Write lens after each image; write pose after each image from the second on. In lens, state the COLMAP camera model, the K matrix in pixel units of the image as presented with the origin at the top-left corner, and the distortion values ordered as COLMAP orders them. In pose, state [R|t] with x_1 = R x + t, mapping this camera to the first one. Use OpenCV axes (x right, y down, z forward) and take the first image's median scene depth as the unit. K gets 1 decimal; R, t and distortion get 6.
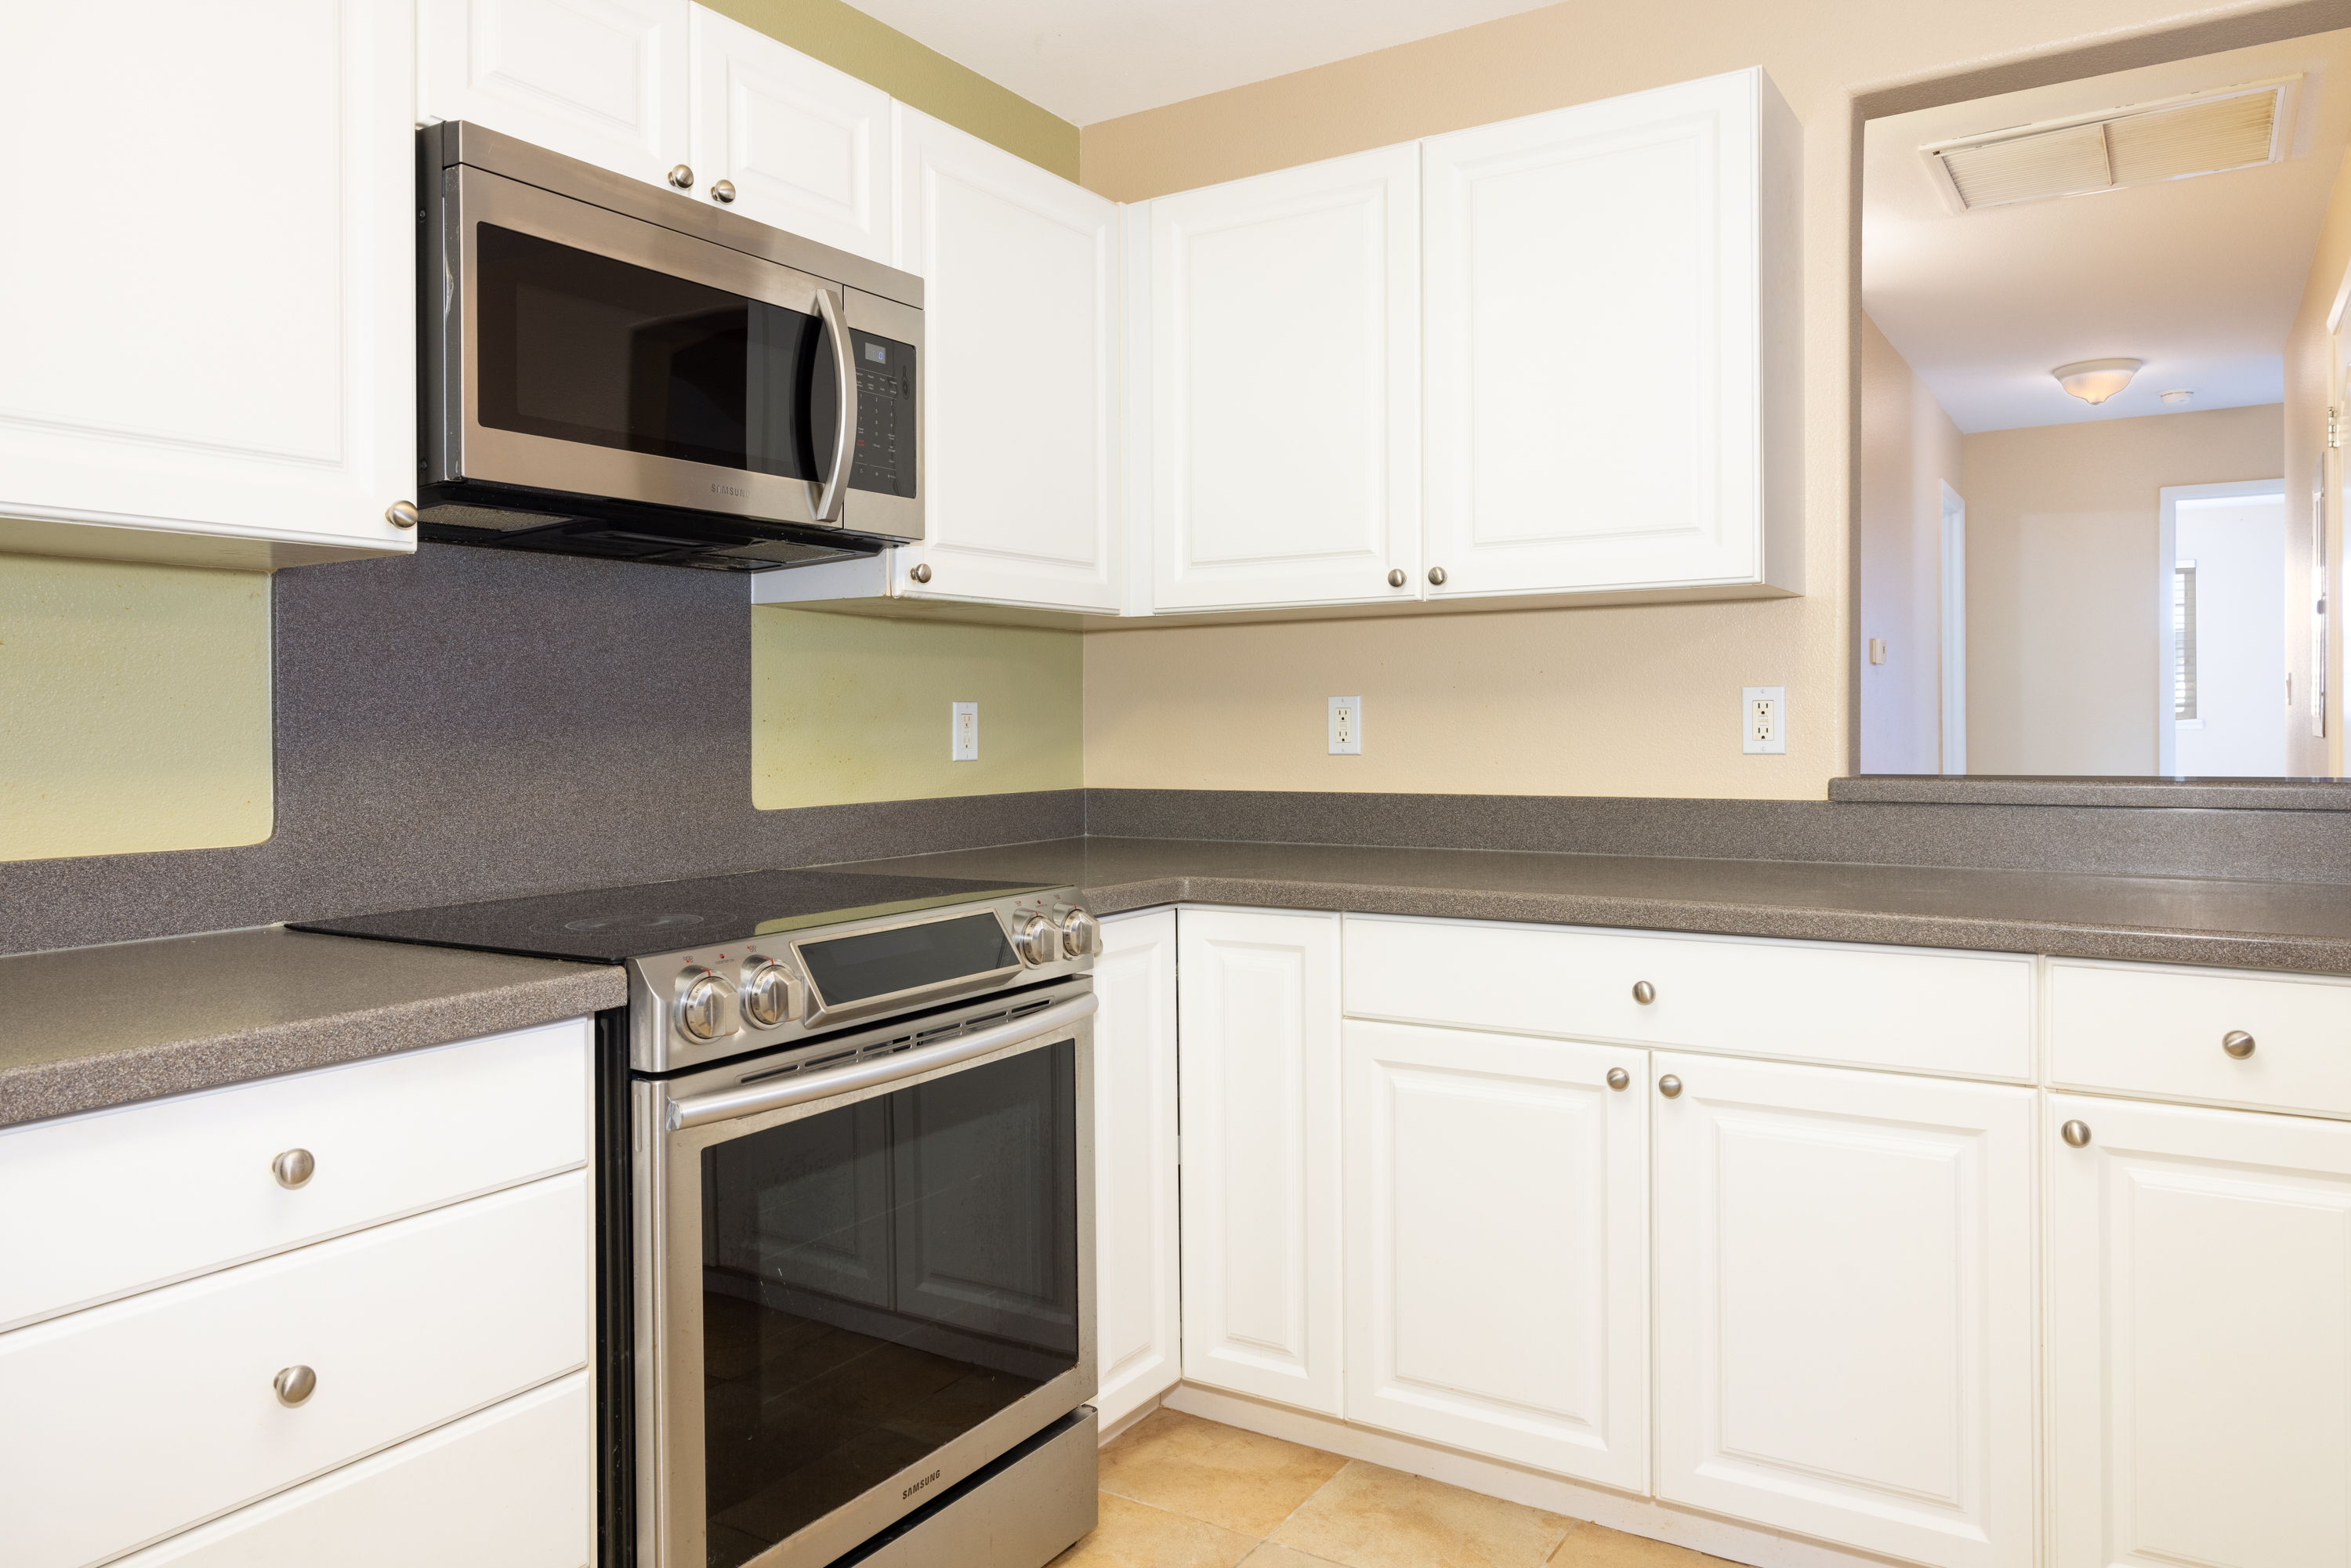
lens RADIAL K [[1587.9, 0, 1166.2], [0, 1587.9, 735.0], [0, 0, 1]] dist [0.012650, 0.001481]
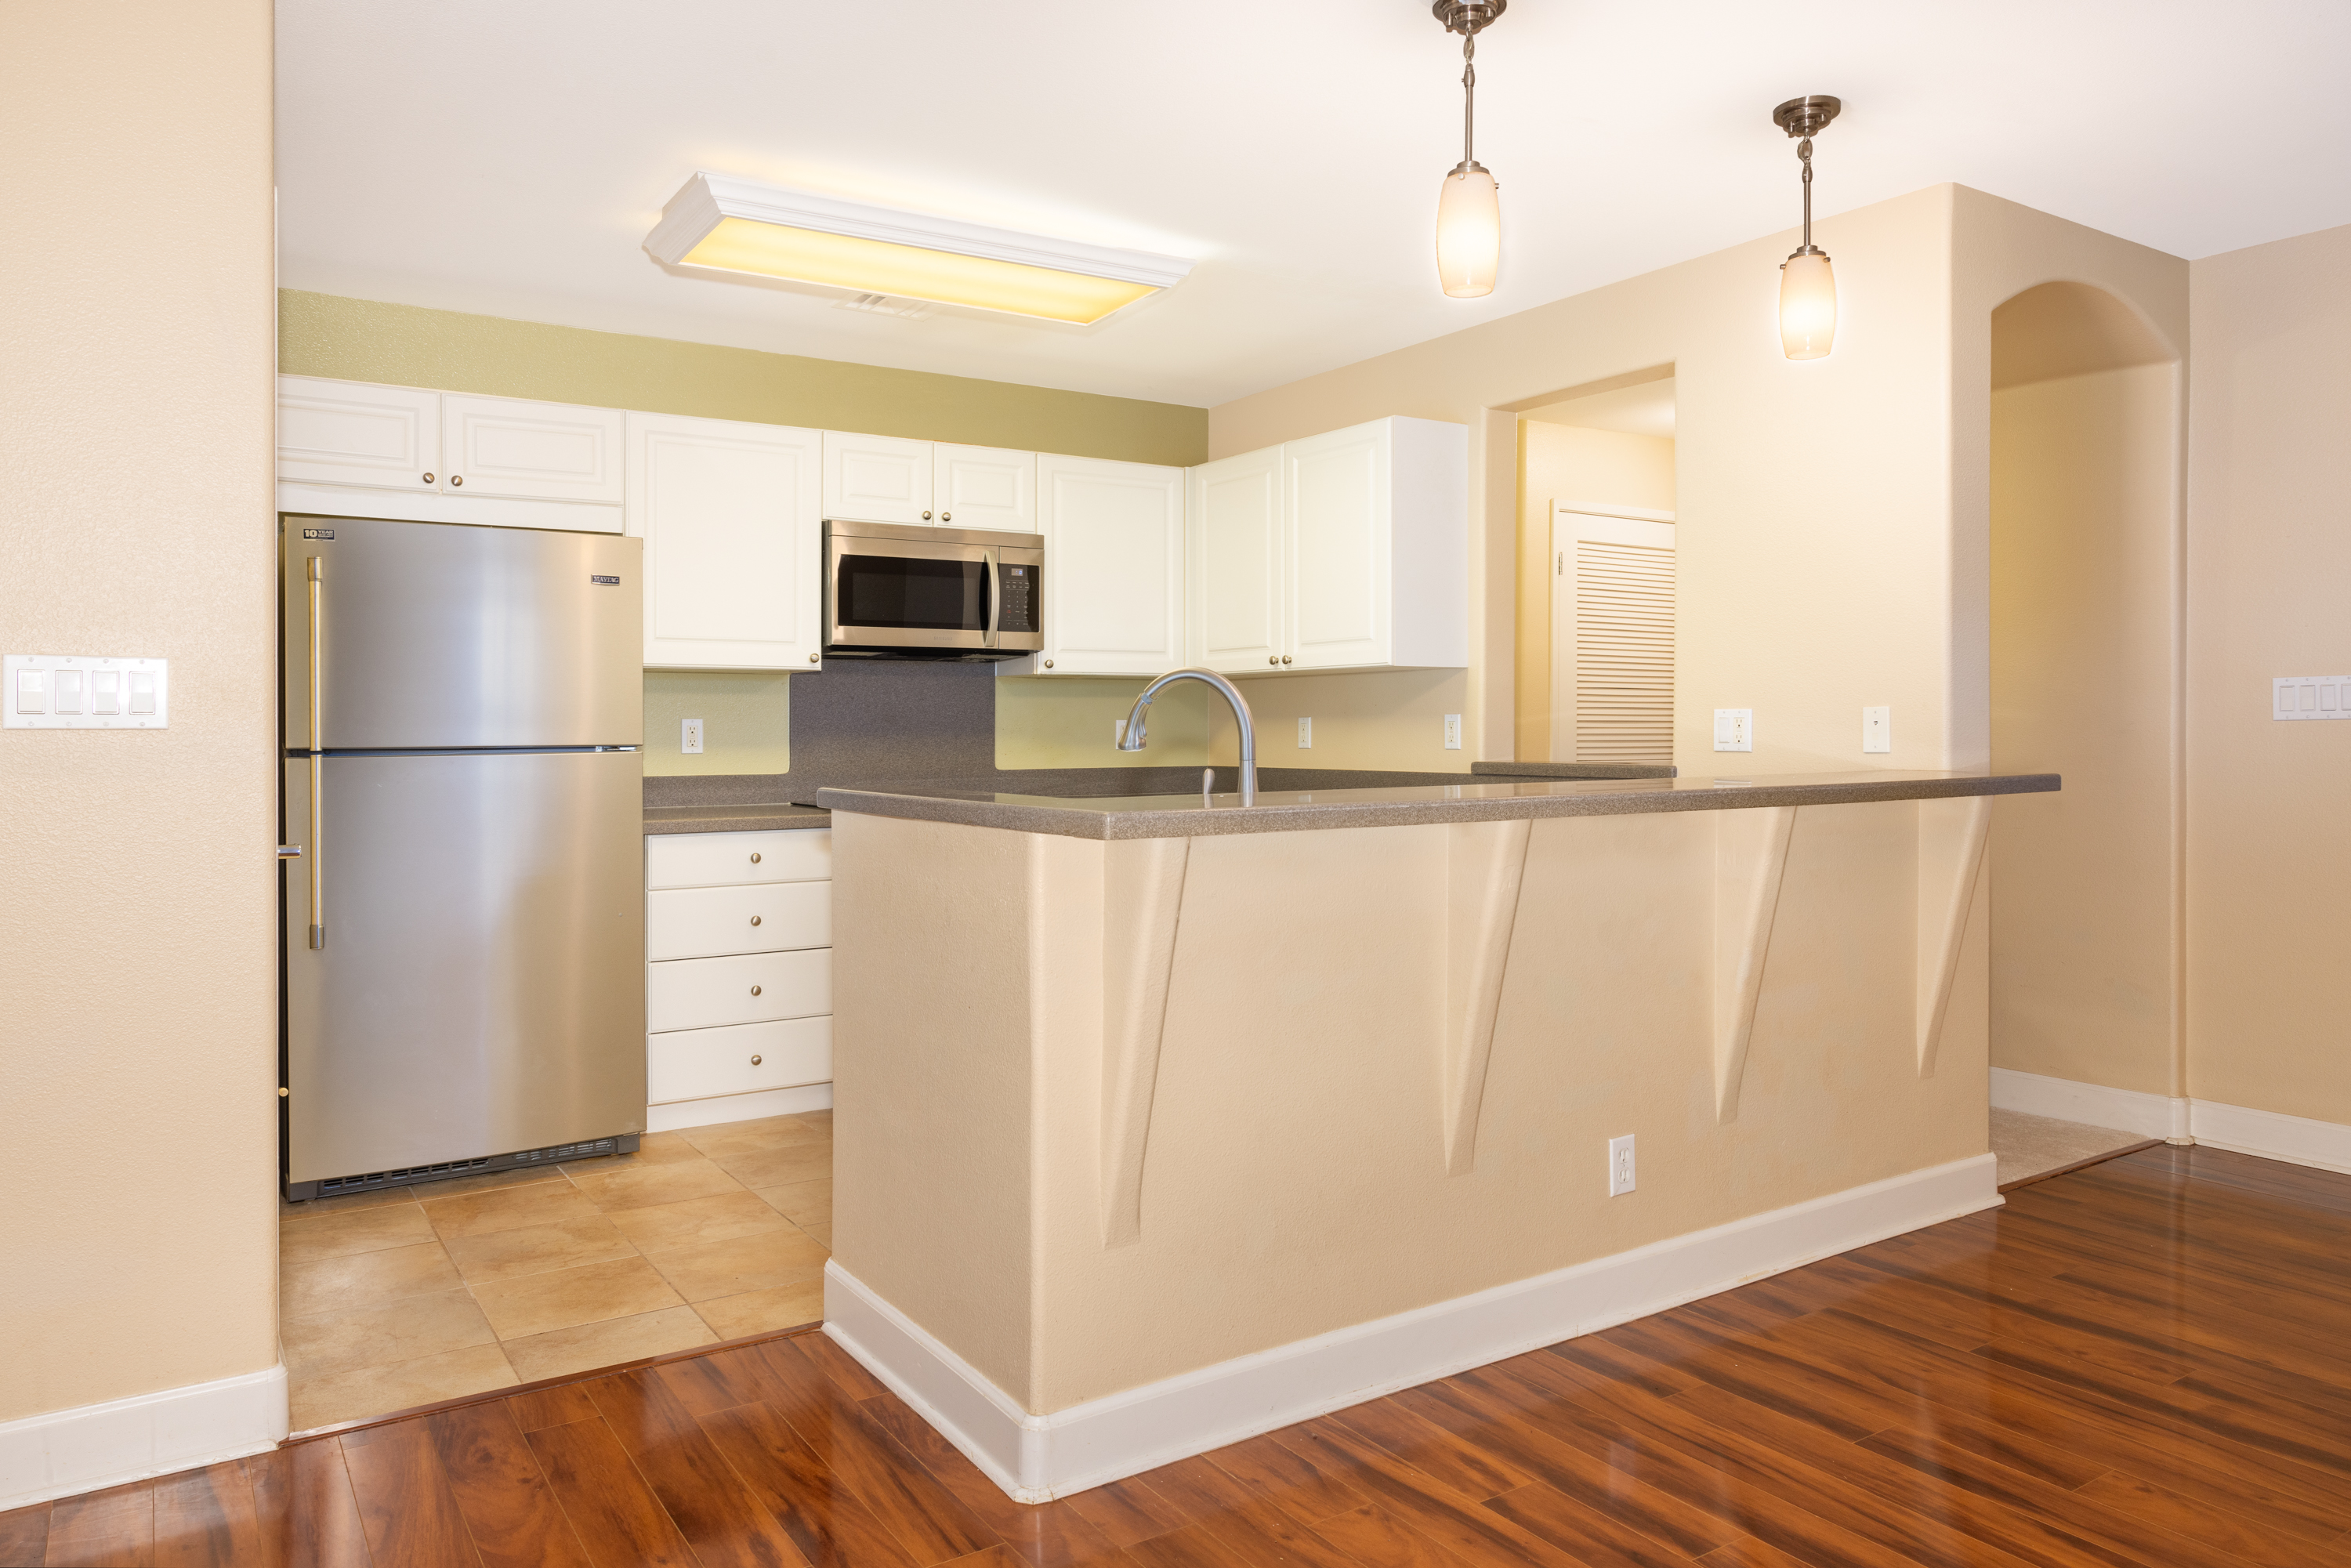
lens RADIAL K [[1587.9, 0, 1178.4], [0, 1587.9, 773.1], [0, 0, 1]] dist [0.012650, 0.001481]
pose [[0.909245, 0.016993, -0.415914, 0.992602], [-0.007838, 0.999688, 0.023709, -0.002669], [0.416187, -0.018298, 0.909095, -1.011901]]
